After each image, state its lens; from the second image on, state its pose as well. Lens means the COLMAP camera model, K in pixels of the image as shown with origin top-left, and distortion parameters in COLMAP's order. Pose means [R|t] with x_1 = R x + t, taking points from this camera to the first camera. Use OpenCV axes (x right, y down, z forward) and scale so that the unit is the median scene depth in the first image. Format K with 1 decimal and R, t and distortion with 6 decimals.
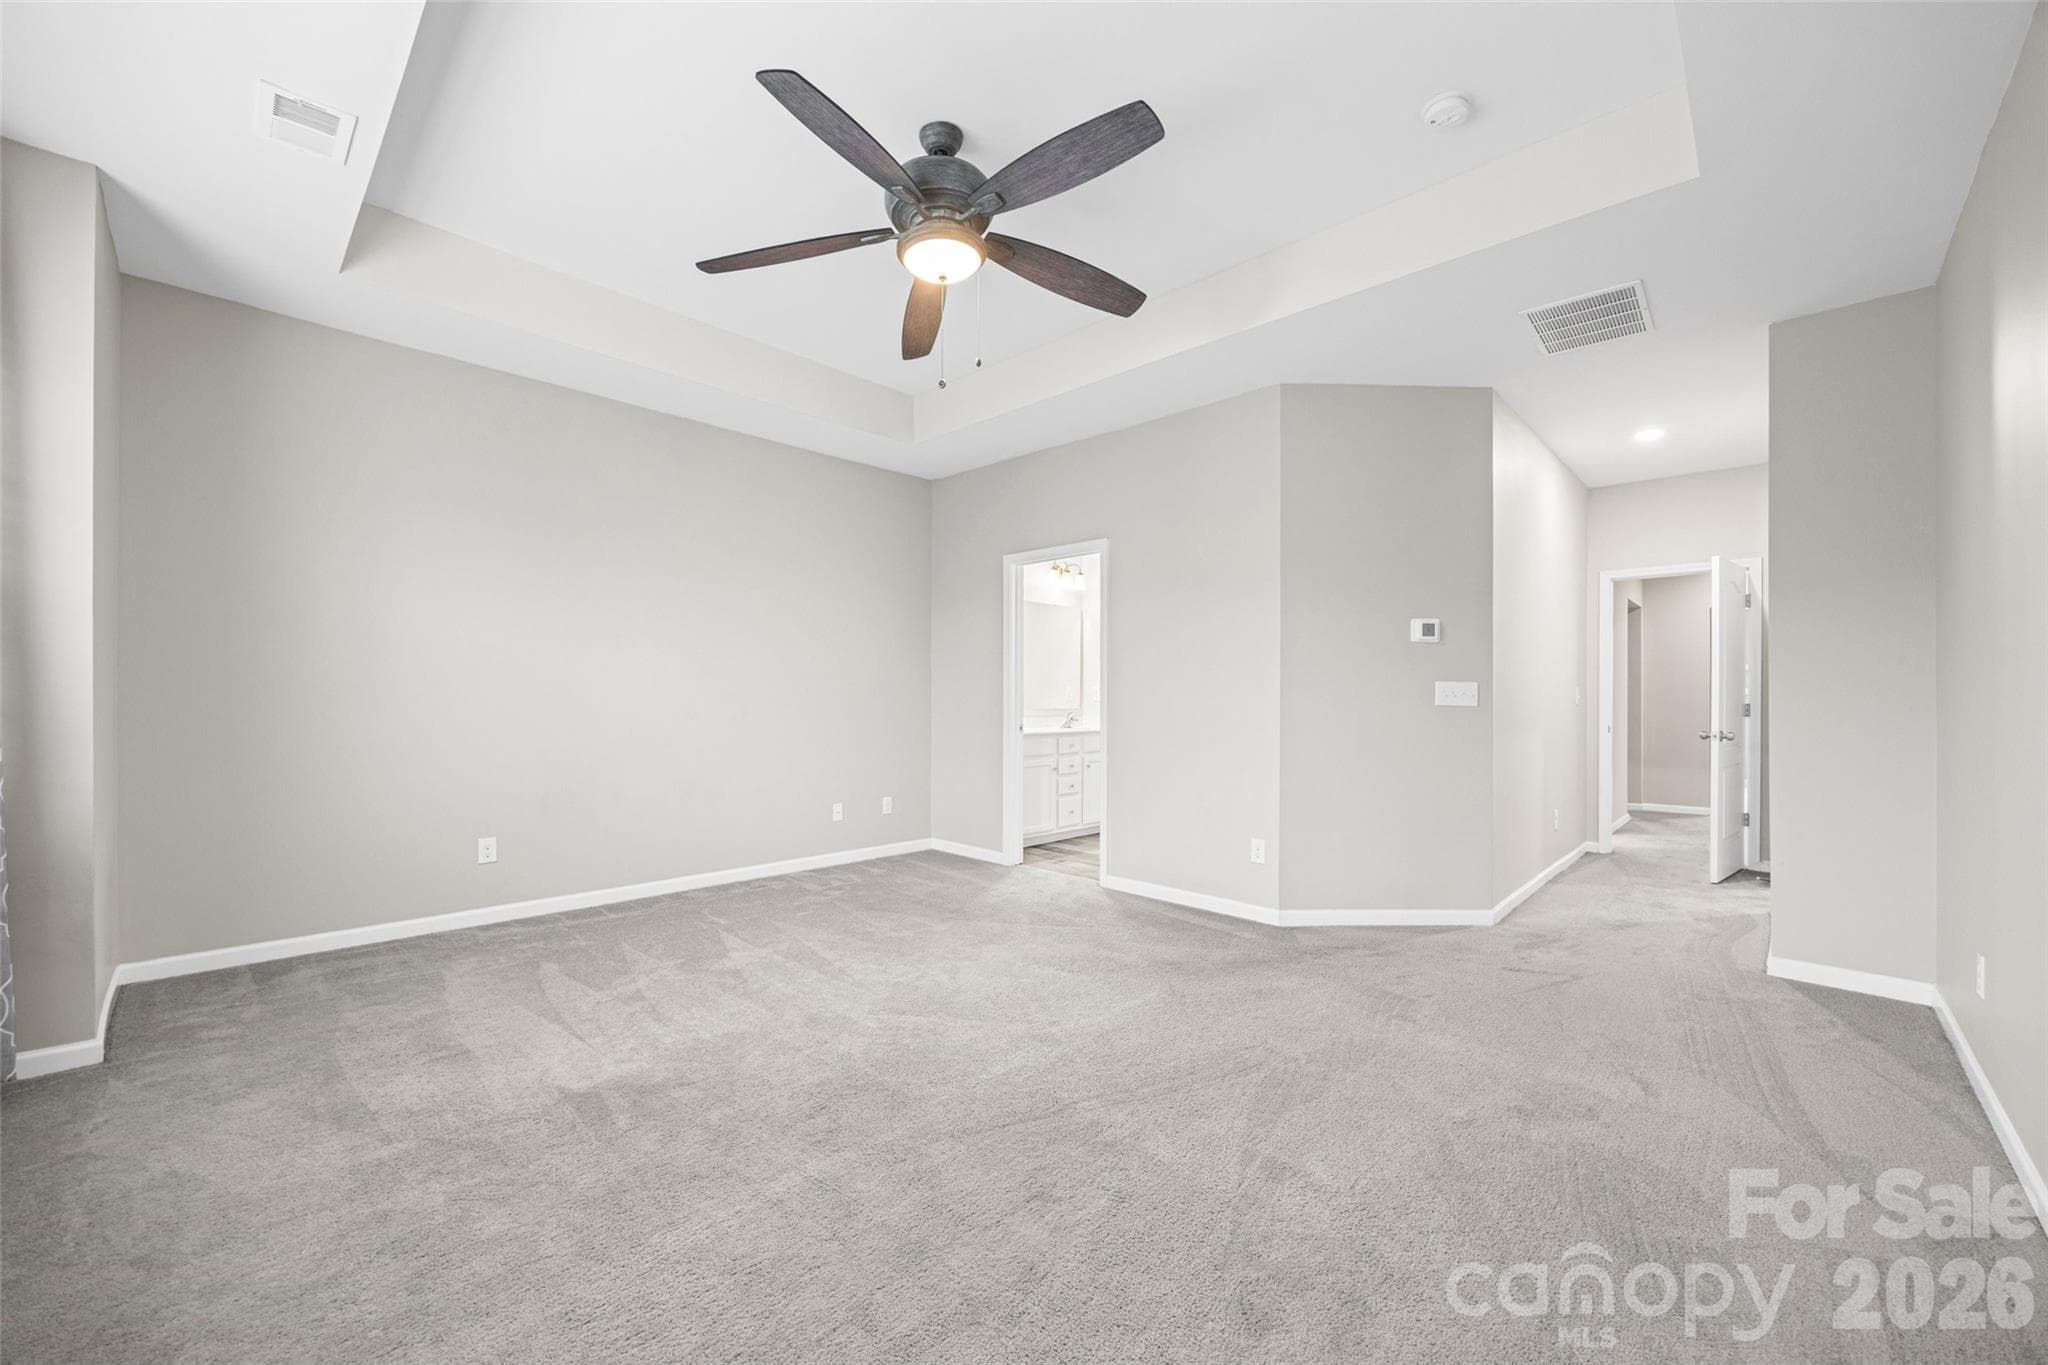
lens RADIAL K [[784.7, 0, 1022.3], [0, 784.7, 685.1], [0, 0, 1]] dist [-0.003098, 0.000166]
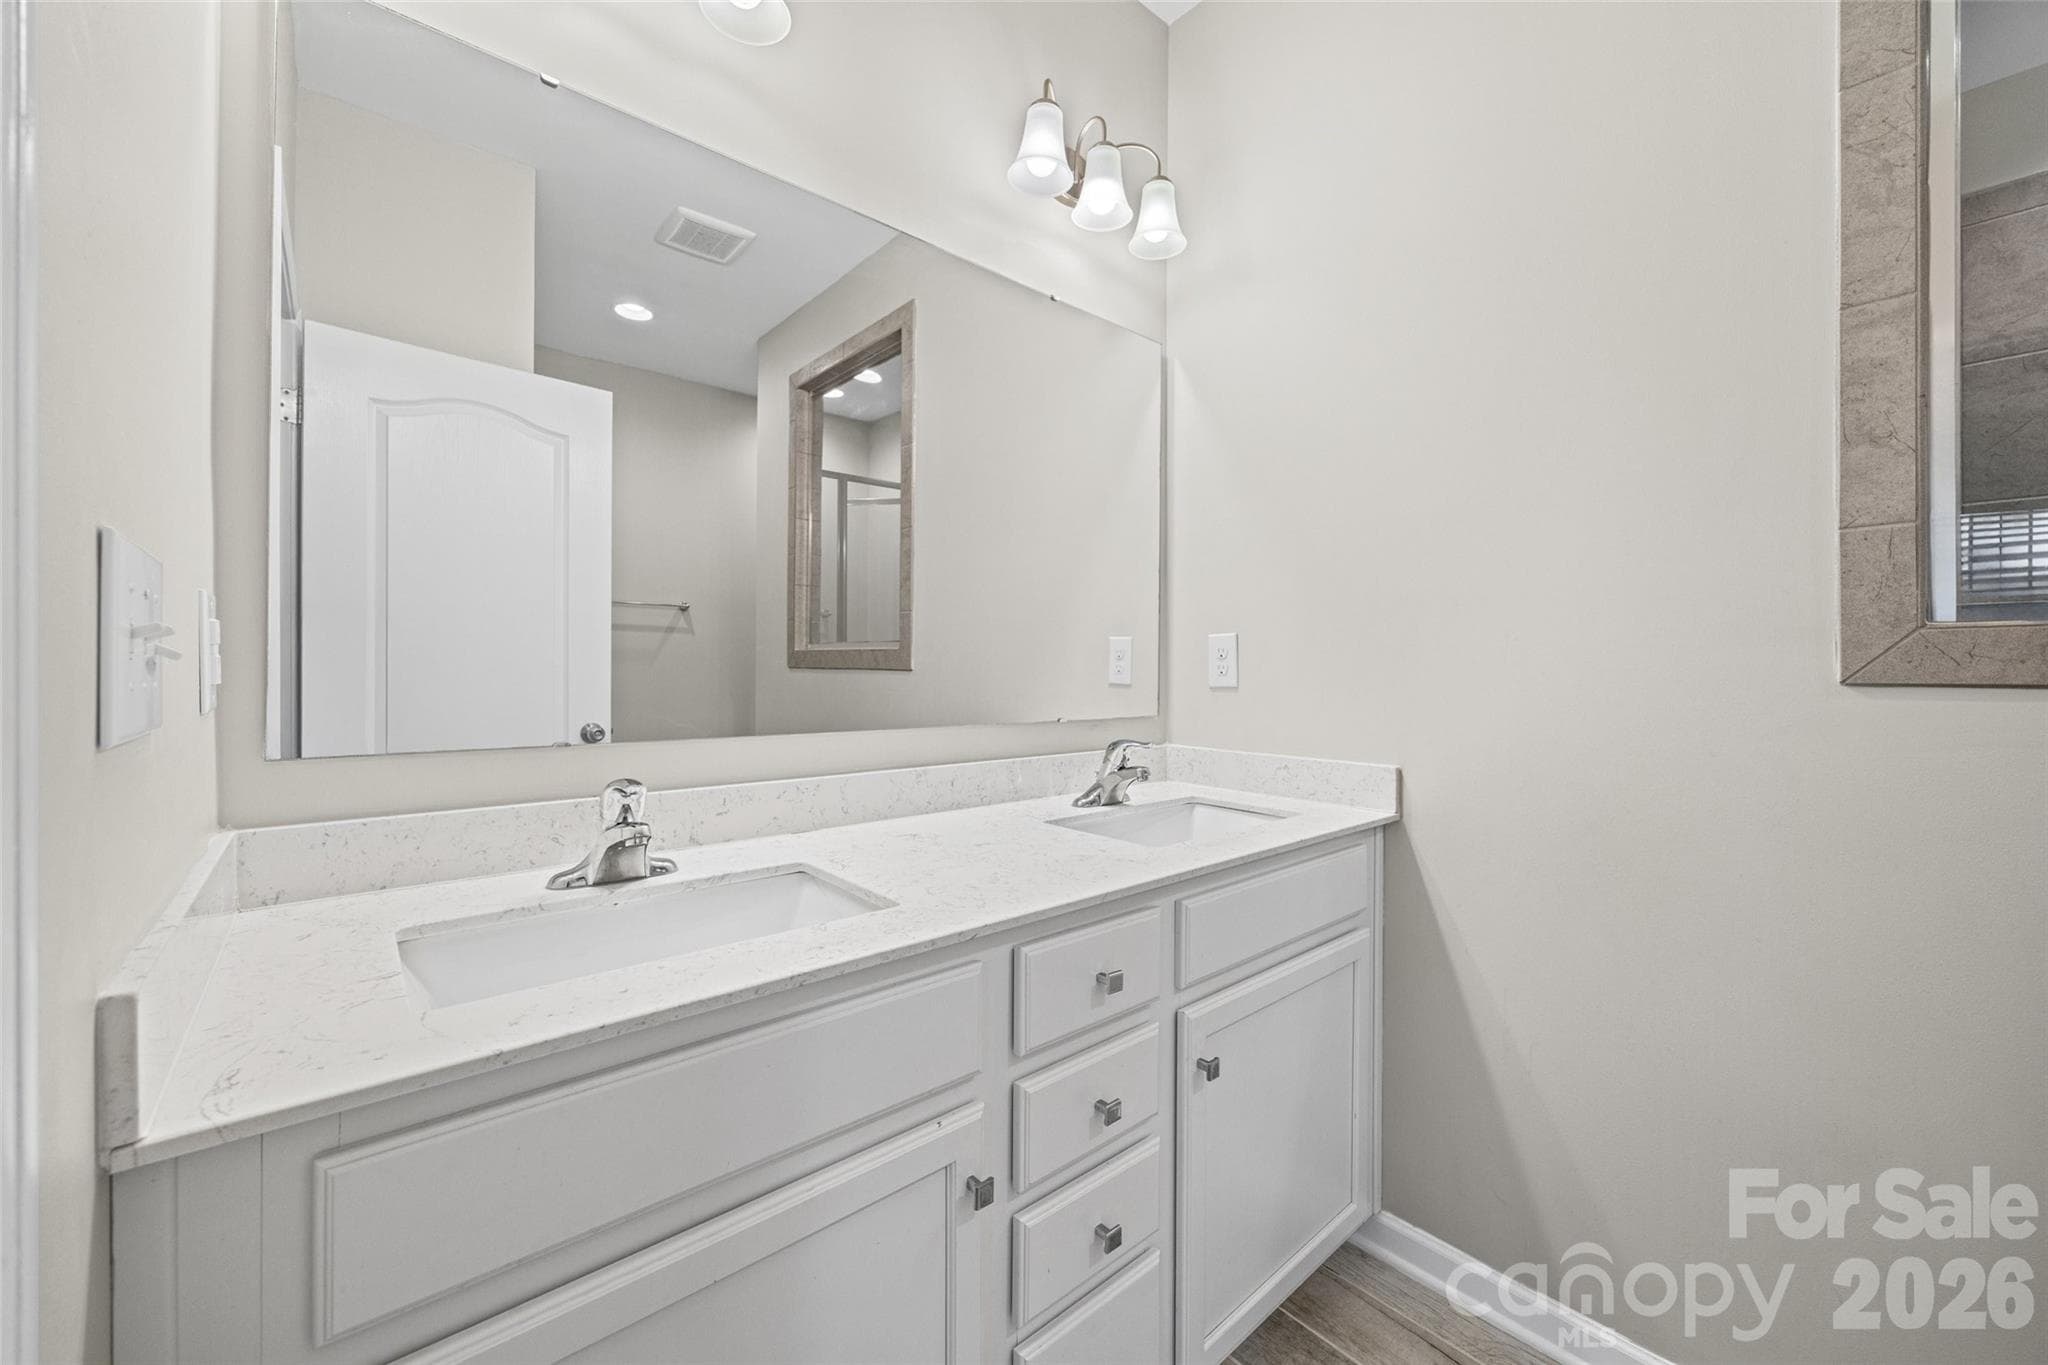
lens RADIAL K [[784.7, 0, 1025.8], [0, 784.7, 680.7], [0, 0, 1]] dist [-0.003098, 0.000166]
pose [[0.996267, 0.001298, -0.086312, 0.058739], [-0.001323, 0.999999, -0.000237, 0.017713], [0.086312, 0.000351, 0.996268, 0.825393]]
